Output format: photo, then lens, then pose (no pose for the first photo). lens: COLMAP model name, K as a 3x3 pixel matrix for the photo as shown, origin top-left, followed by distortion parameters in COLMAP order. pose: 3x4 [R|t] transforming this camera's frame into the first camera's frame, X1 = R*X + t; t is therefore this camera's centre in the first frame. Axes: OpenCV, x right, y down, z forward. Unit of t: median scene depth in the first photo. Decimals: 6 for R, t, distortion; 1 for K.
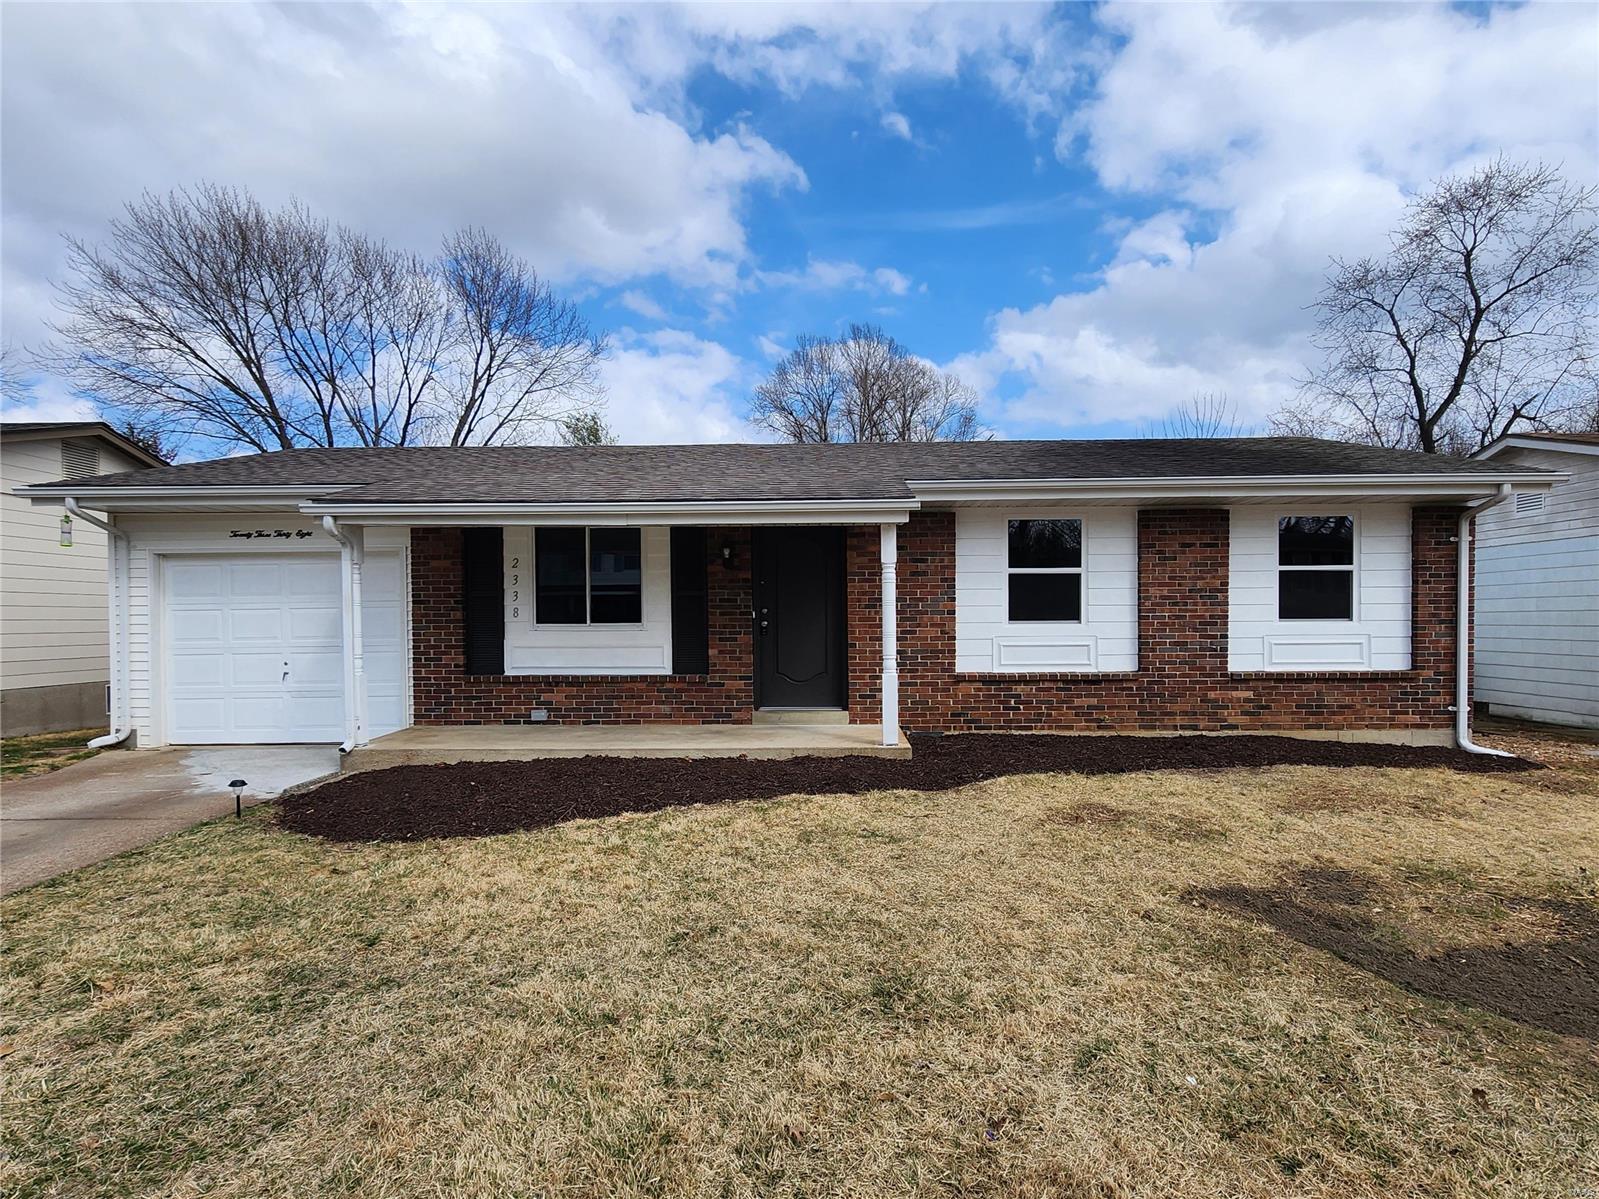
lens RADIAL K [[655.4, 0, 838.5], [0, 655.4, 627.0], [0, 0, 1]] dist [0.001790, -0.000853]
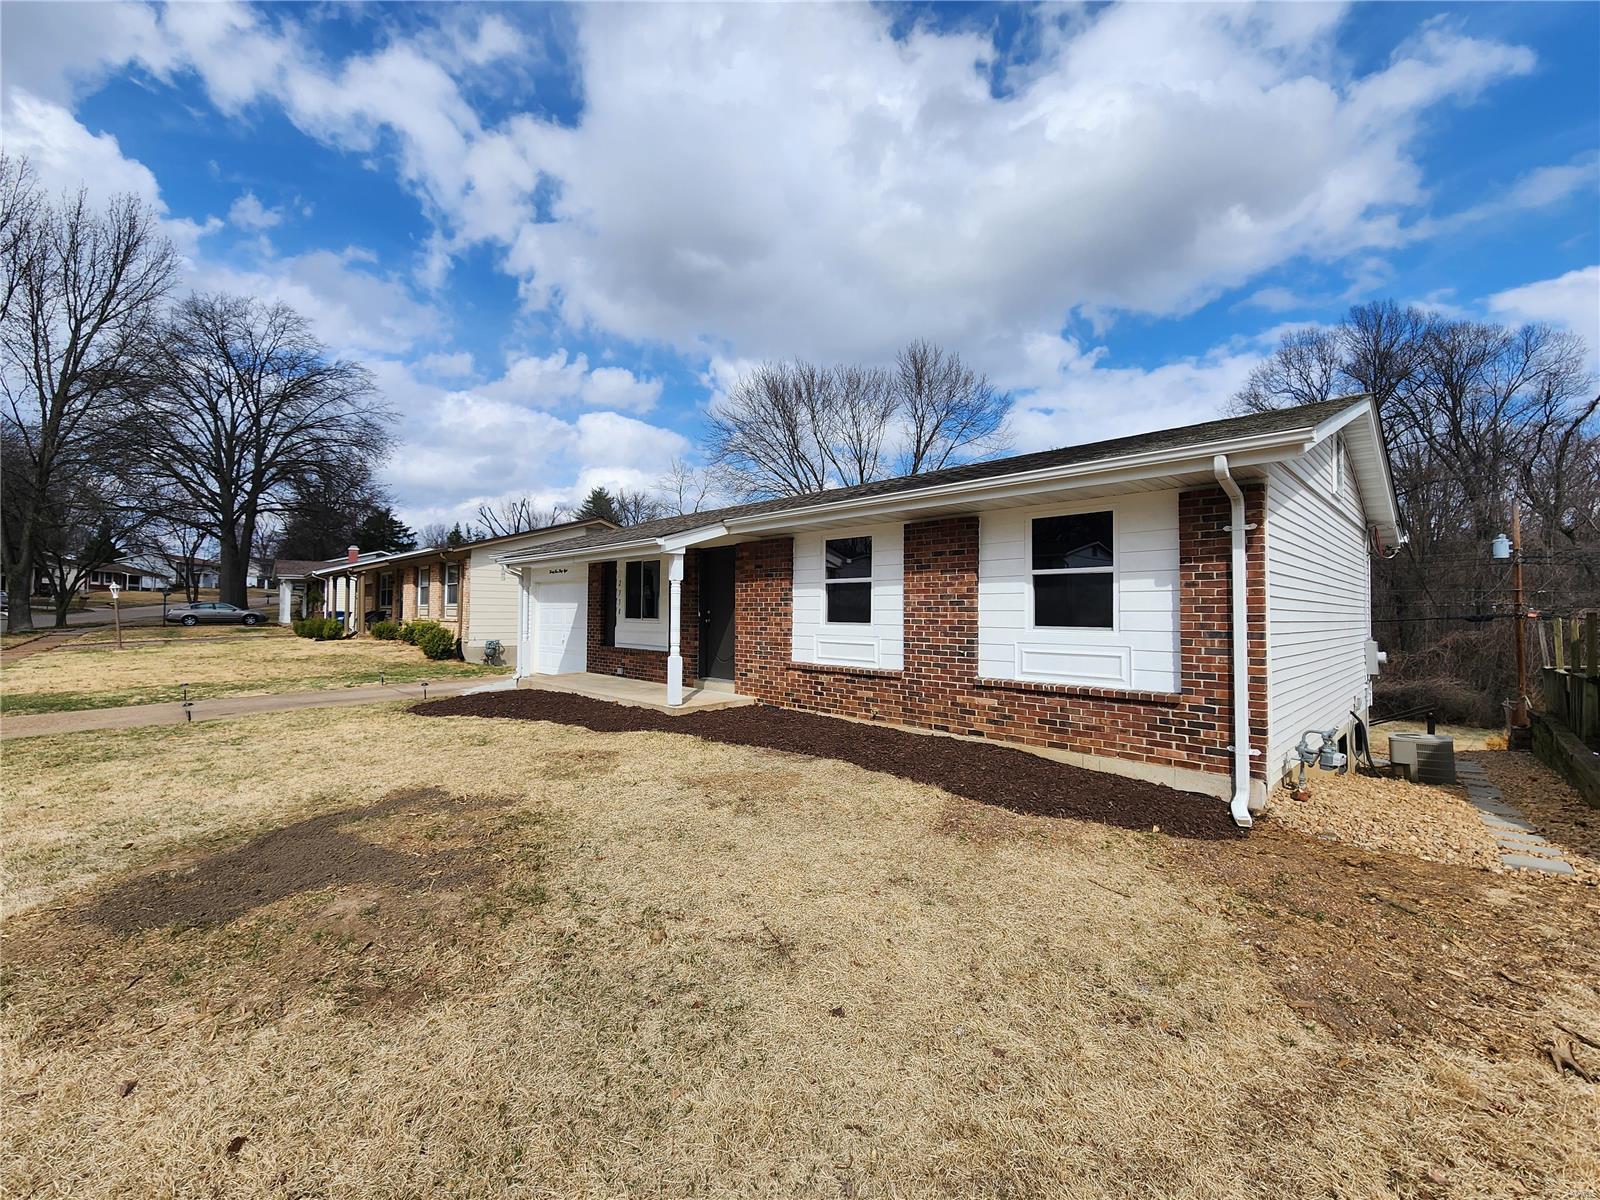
lens RADIAL K [[655.8, 0, 793.5], [0, 655.8, 601.8], [0, 0, 1]] dist [0.001790, -0.000853]
pose [[0.709637, -0.000899, -0.704567, 1.095454], [-0.024314, 0.999372, -0.025763, -0.014629], [0.704148, 0.035413, 0.709170, 0.089605]]
